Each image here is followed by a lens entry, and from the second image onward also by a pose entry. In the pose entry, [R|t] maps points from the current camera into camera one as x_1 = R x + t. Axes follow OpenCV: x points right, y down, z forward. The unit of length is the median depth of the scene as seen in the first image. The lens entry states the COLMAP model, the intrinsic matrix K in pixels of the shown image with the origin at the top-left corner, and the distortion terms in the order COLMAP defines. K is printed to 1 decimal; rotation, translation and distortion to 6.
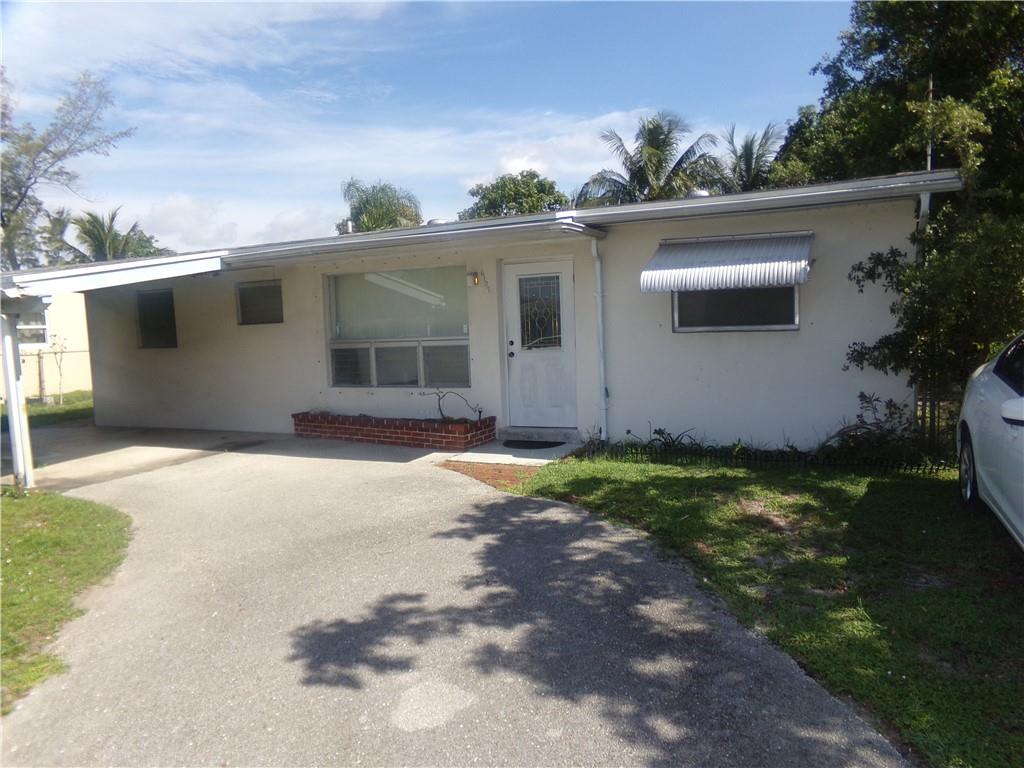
lens RADIAL K [[708.1, 0, 529.2], [0, 708.1, 388.4], [0, 0, 1]] dist [-0.101848, 0.179885]
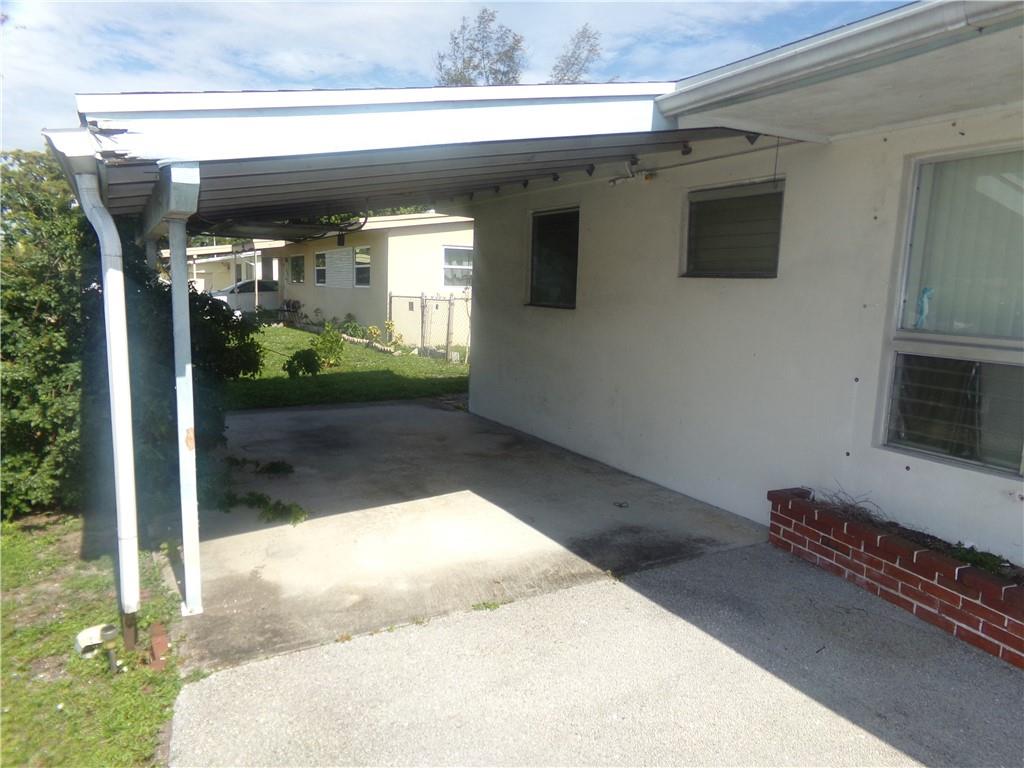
lens RADIAL K [[710.3, 0, 512.0], [0, 710.3, 384.0], [0, 0, 1]] dist [-0.058532, 0.144820]
pose [[0.793471, 0.149169, -0.590044, -0.220393], [-0.118314, 0.988809, 0.090875, -0.049858], [0.596997, -0.002296, 0.802240, 0.563806]]
